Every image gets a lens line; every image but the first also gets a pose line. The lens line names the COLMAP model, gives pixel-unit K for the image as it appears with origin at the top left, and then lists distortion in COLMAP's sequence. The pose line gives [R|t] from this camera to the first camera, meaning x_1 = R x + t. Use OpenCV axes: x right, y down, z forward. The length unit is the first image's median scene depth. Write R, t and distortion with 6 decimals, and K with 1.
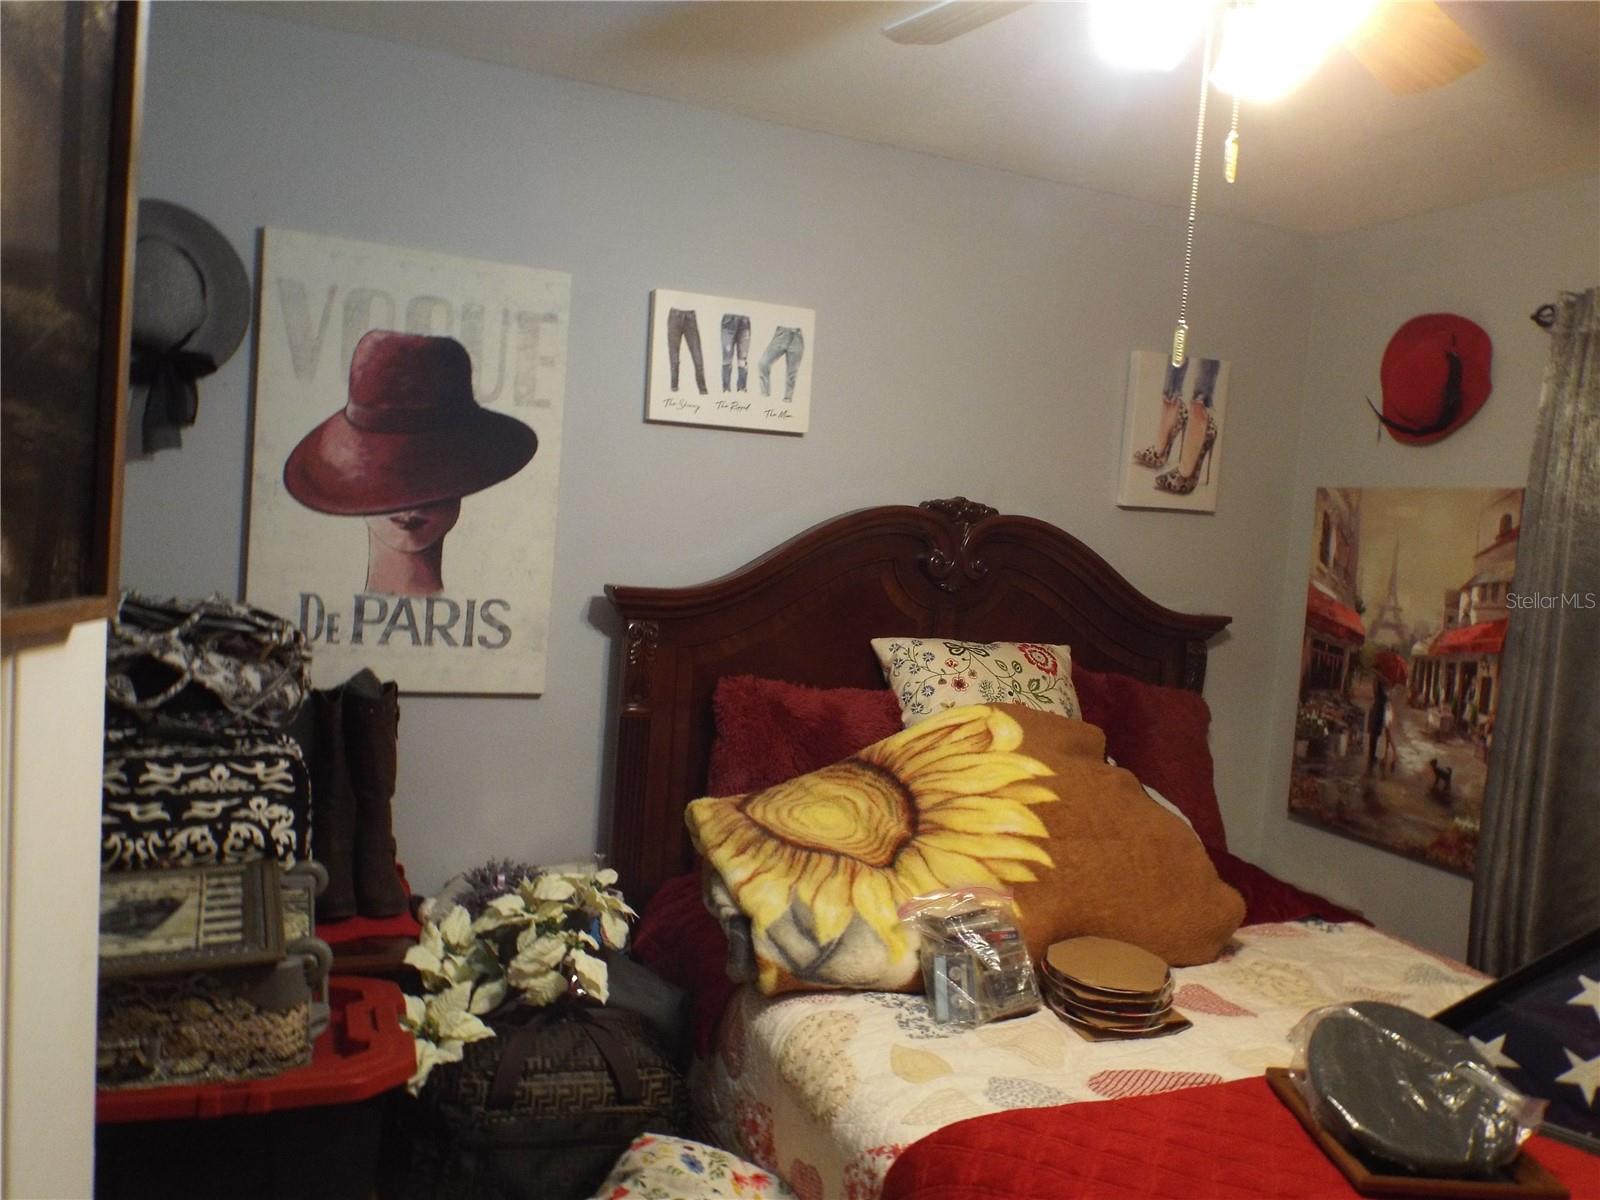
lens RADIAL K [[1205.2, 0, 800.7], [0, 1205.2, 600.5], [0, 0, 1]] dist [-0.002933, -0.010720]
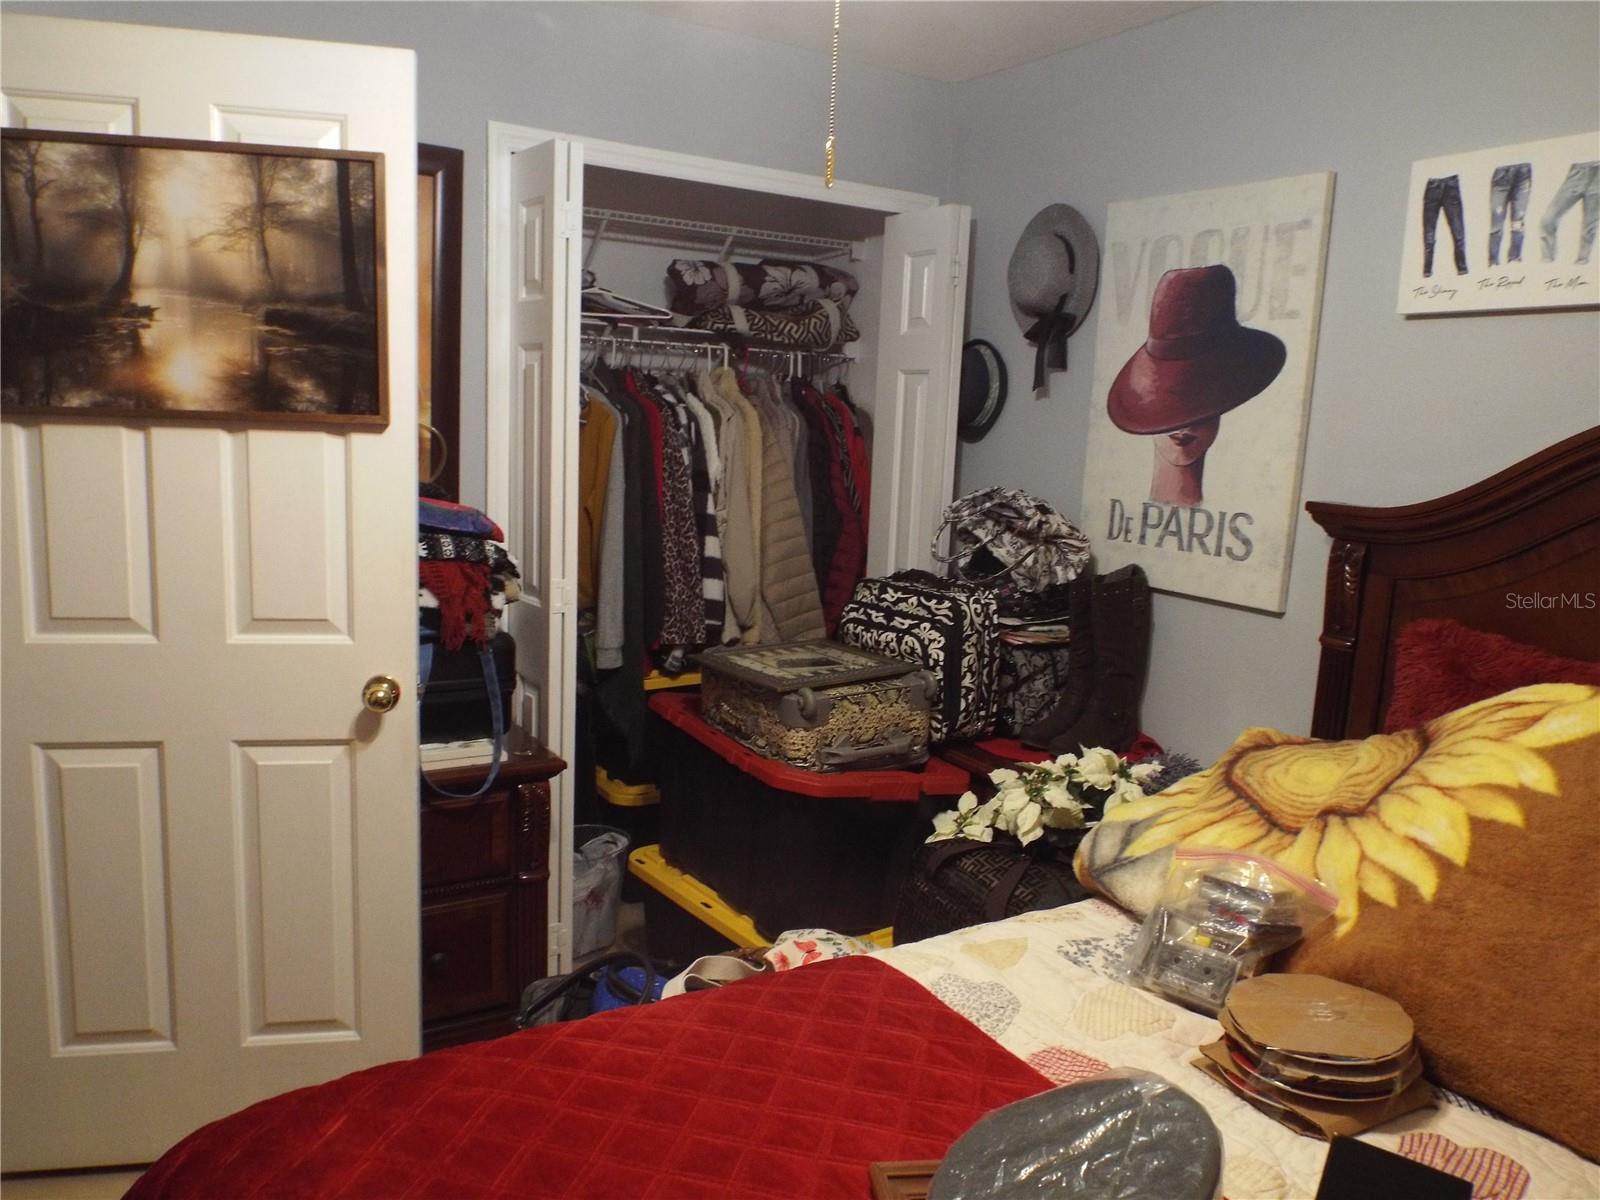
lens RADIAL K [[1205.2, 0, 800.8], [0, 1205.2, 598.6], [0, 0, 1]] dist [-0.002933, -0.010720]
pose [[0.160409, 0.088603, -0.983066, 0.722912], [-0.102278, 0.992094, 0.072727, 0.036528], [0.981737, 0.088880, 0.168203, 0.476218]]
